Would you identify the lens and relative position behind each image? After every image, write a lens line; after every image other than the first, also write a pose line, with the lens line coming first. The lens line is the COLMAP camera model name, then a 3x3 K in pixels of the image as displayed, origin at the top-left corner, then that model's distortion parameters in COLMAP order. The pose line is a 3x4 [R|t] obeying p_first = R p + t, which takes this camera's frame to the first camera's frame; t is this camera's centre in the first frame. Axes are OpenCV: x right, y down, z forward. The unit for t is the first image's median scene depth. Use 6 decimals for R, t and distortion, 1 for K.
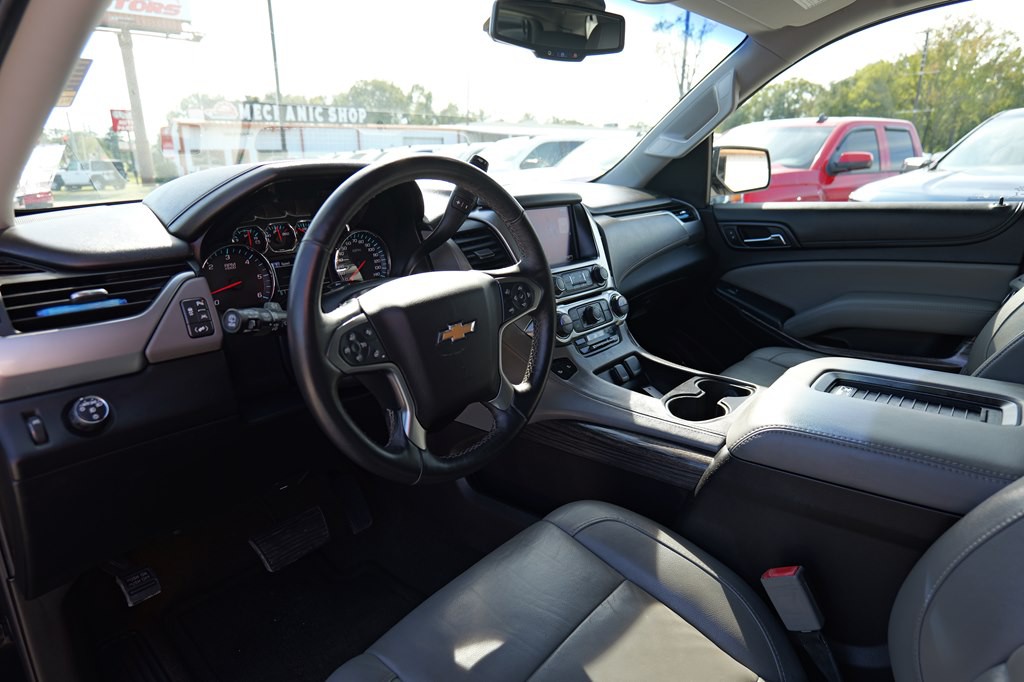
lens RADIAL K [[595.5, 0, 511.2], [0, 595.5, 340.5], [0, 0, 1]] dist [-0.011340, 0.001297]
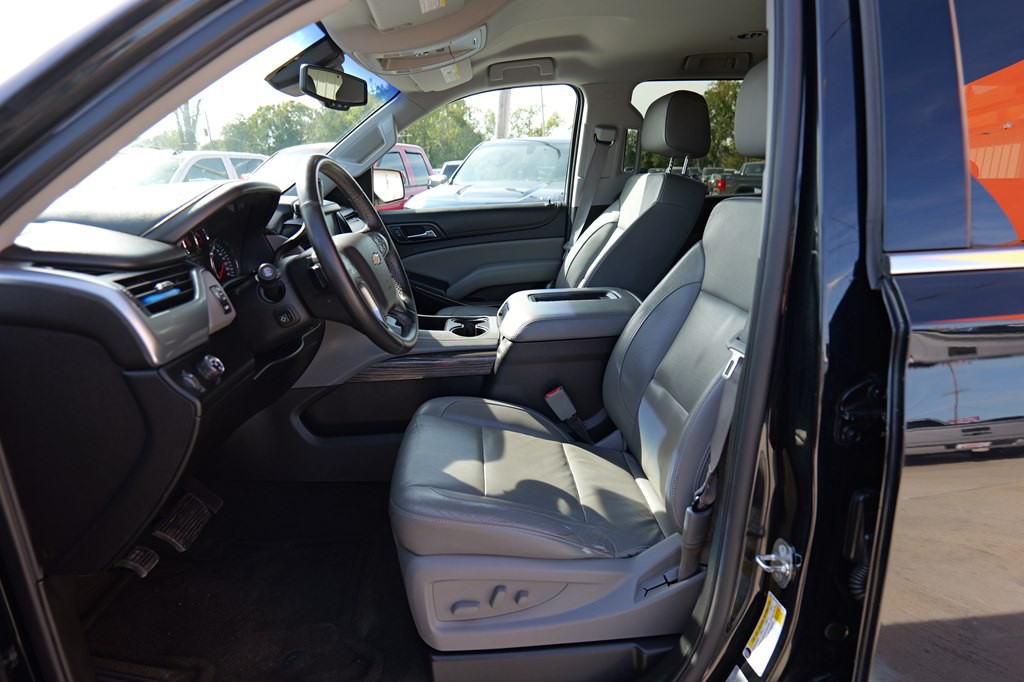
lens RADIAL K [[595.5, 0, 511.2], [0, 595.5, 340.5], [0, 0, 1]] dist [-0.011340, 0.001297]
pose [[0.731011, -0.180567, 0.658041, -0.621396], [0.197969, 0.978997, 0.048716, 0.074490], [-0.653017, 0.094660, 0.751404, -0.262150]]
